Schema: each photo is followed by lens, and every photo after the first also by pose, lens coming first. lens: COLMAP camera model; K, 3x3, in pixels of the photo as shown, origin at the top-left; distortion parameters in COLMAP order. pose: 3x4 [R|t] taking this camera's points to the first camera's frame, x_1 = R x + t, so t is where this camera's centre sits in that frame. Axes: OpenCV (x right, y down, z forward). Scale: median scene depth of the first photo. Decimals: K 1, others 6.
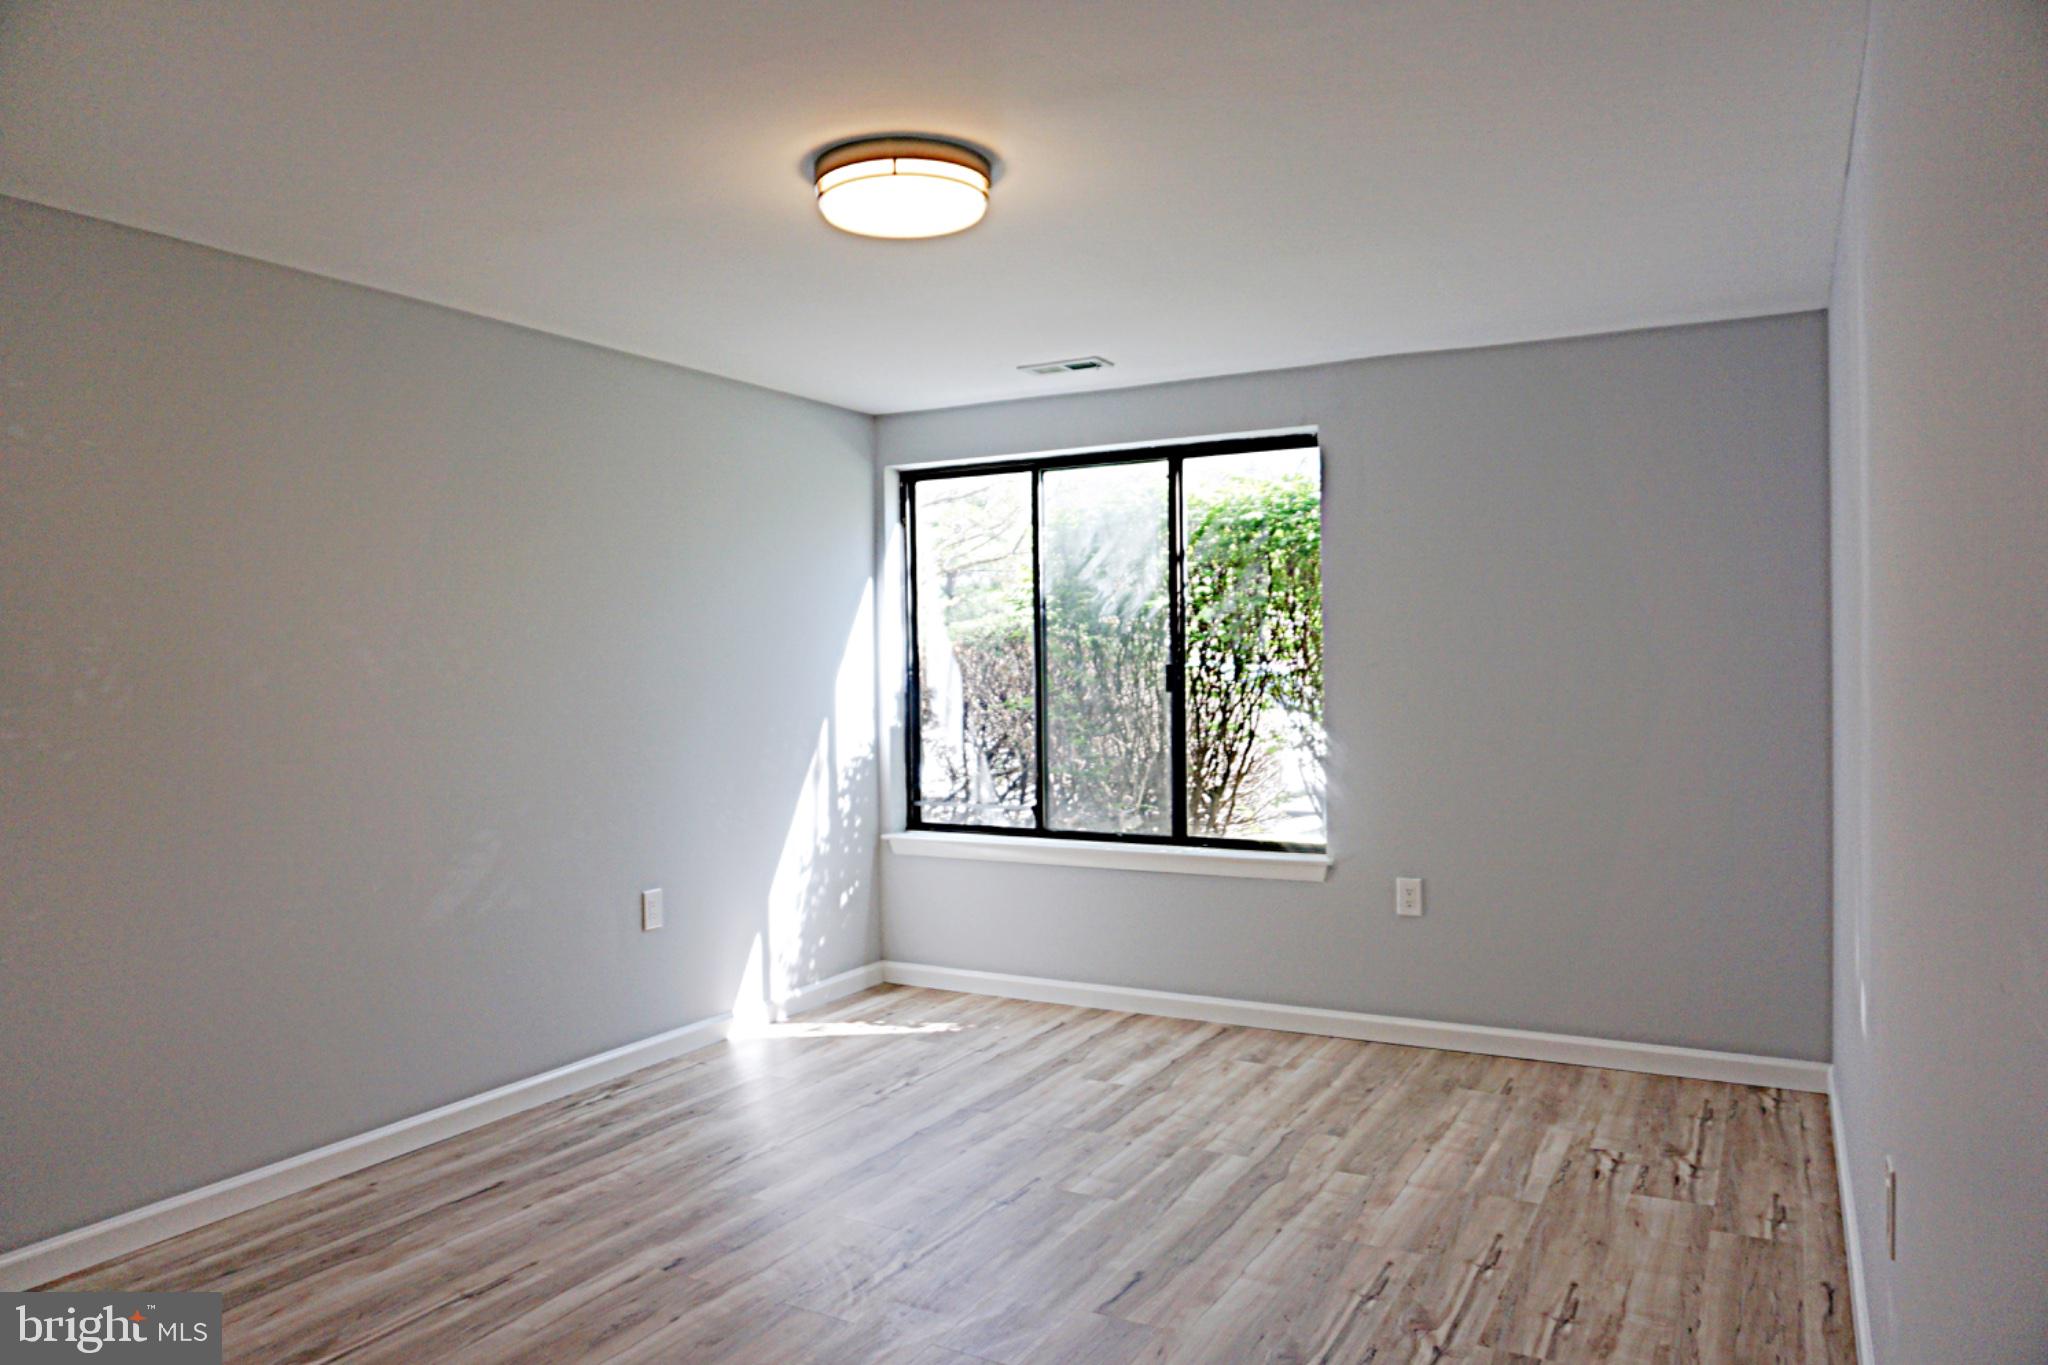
lens RADIAL K [[1335.8, 0, 1025.4], [0, 1335.8, 677.6], [0, 0, 1]] dist [-0.045966, 0.035938]
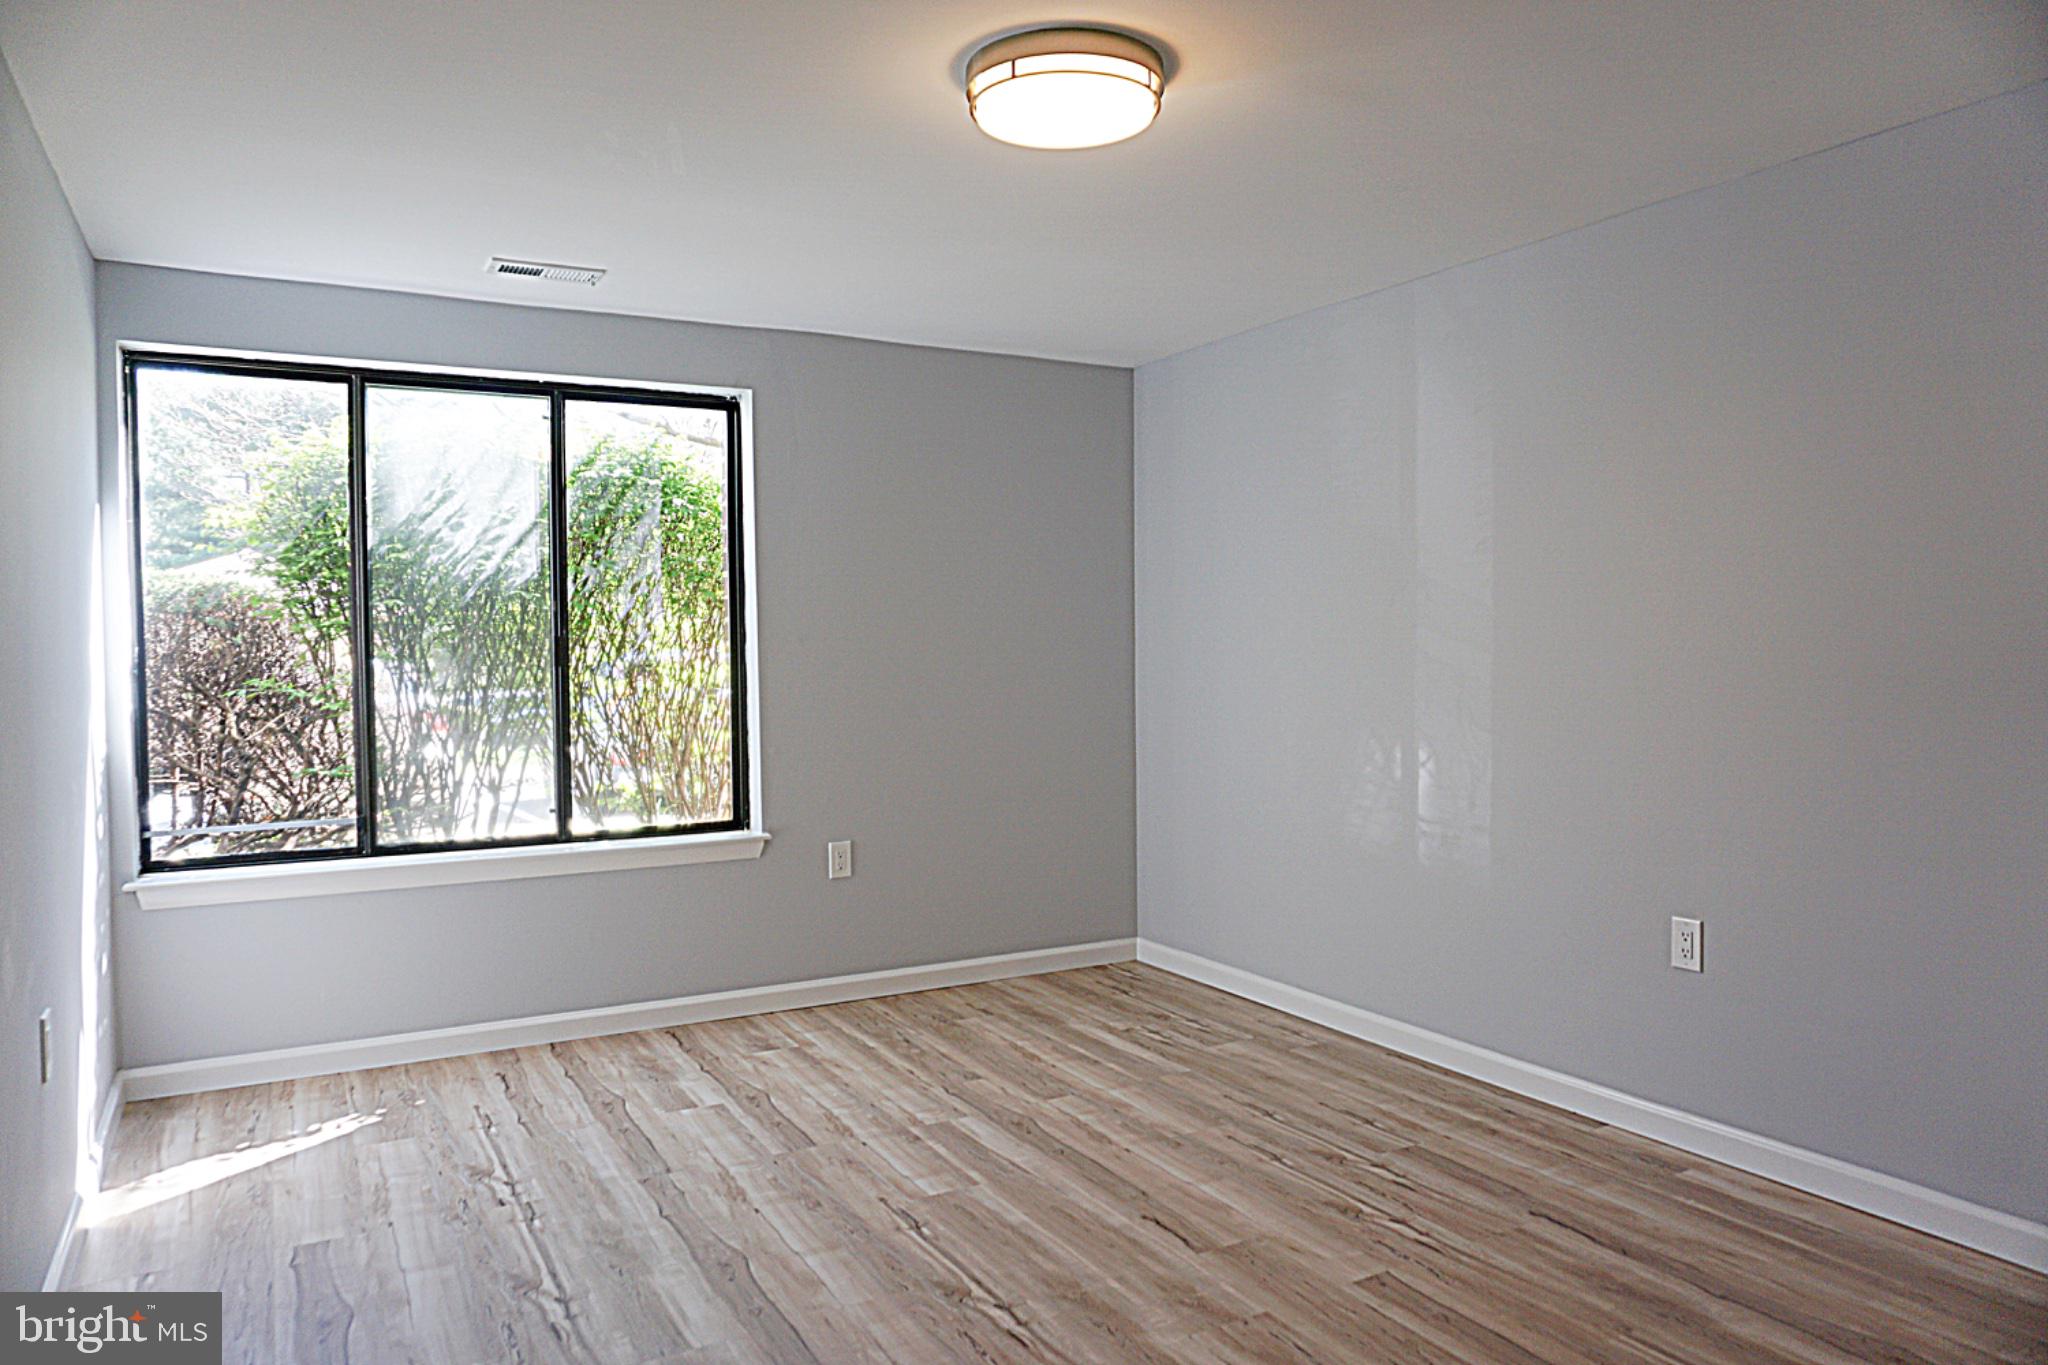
lens RADIAL K [[1335.8, 0, 1025.4], [0, 1335.8, 677.6], [0, 0, 1]] dist [-0.045966, 0.035938]
pose [[0.545089, -0.018871, 0.838166, -0.606371], [0.004890, 0.999801, 0.019330, 0.002907], [-0.838364, -0.006438, 0.545073, 0.371467]]
